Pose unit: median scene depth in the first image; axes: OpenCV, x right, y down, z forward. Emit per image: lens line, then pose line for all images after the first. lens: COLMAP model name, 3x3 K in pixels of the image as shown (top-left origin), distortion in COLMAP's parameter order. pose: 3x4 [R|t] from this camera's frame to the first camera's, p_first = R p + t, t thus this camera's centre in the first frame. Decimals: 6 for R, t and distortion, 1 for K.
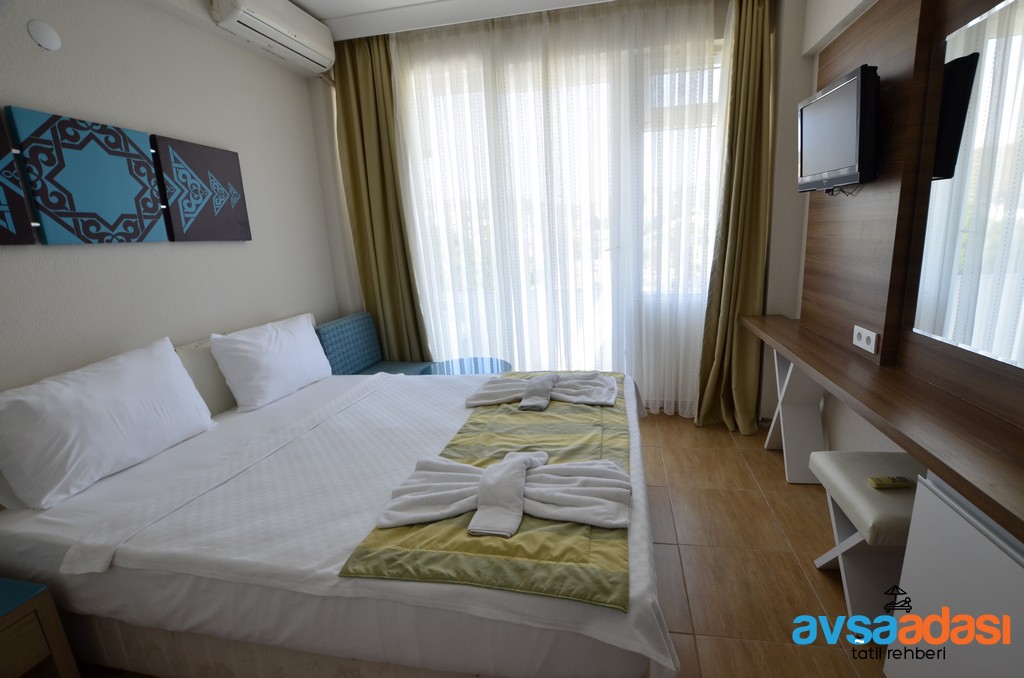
lens RADIAL K [[452.4, 0, 530.0], [0, 452.4, 341.6], [0, 0, 1]] dist [-0.038875, 0.008785]
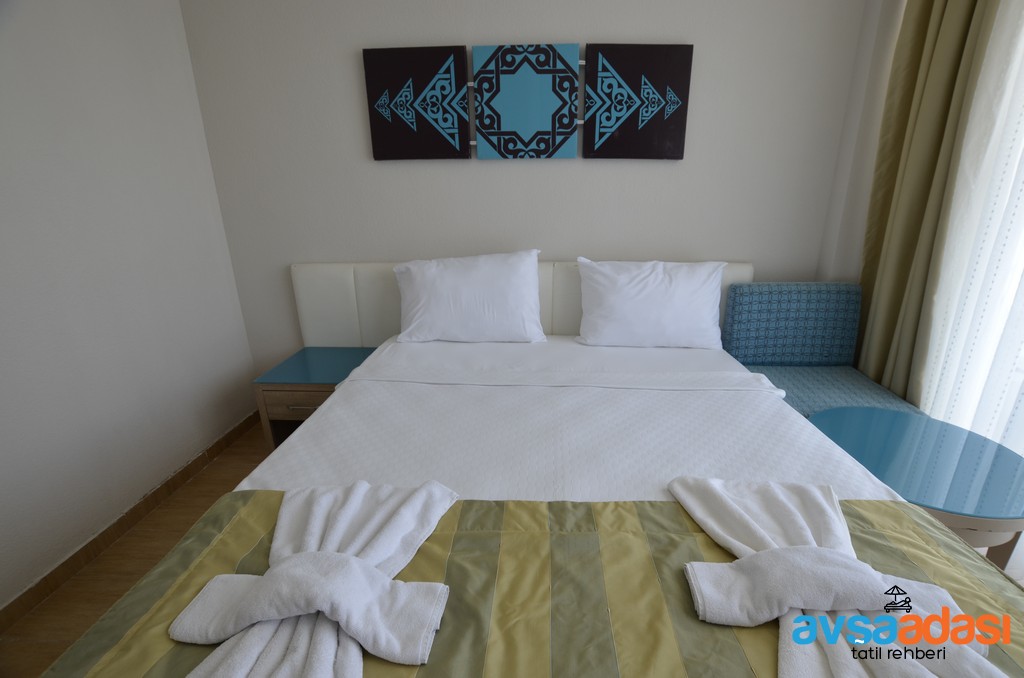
lens RADIAL K [[452.4, 0, 528.0], [0, 452.4, 342.8], [0, 0, 1]] dist [-0.038875, 0.008785]
pose [[0.161074, 0.372913, -0.913779, 0.284697], [-0.225202, 0.915330, 0.333849, -0.172017], [0.960905, 0.152011, 0.231417, 0.781965]]
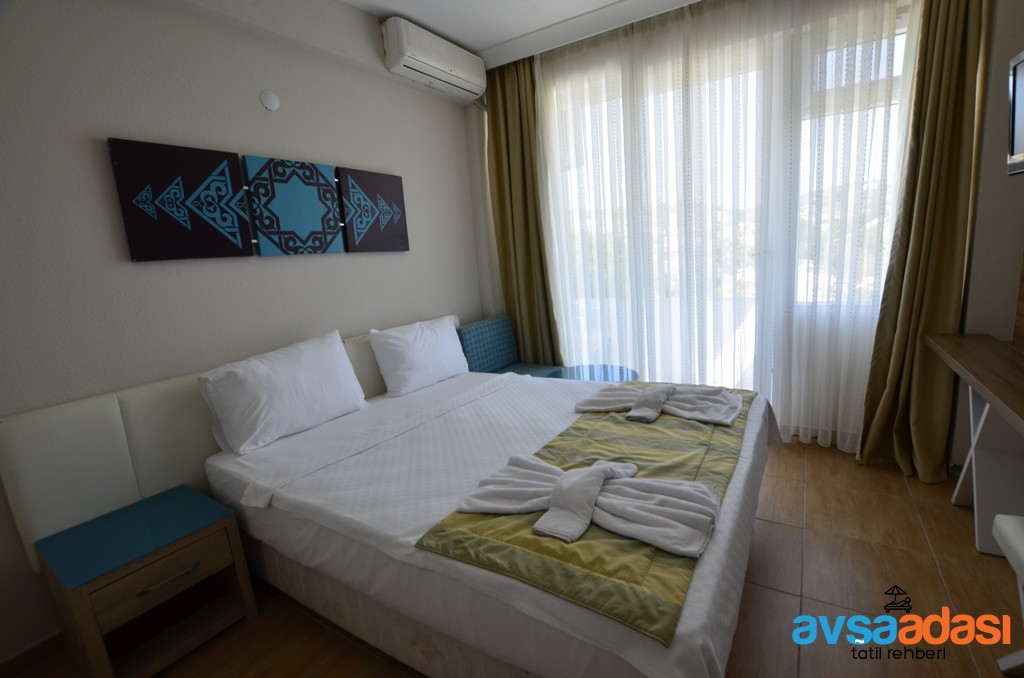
lens RADIAL K [[452.4, 0, 529.7], [0, 452.4, 341.7], [0, 0, 1]] dist [-0.038875, 0.008785]
pose [[0.936943, 0.048709, -0.346071, 0.118604], [-0.054690, 0.998475, -0.007533, 0.002219], [0.345176, 0.025985, 0.938178, 0.015586]]
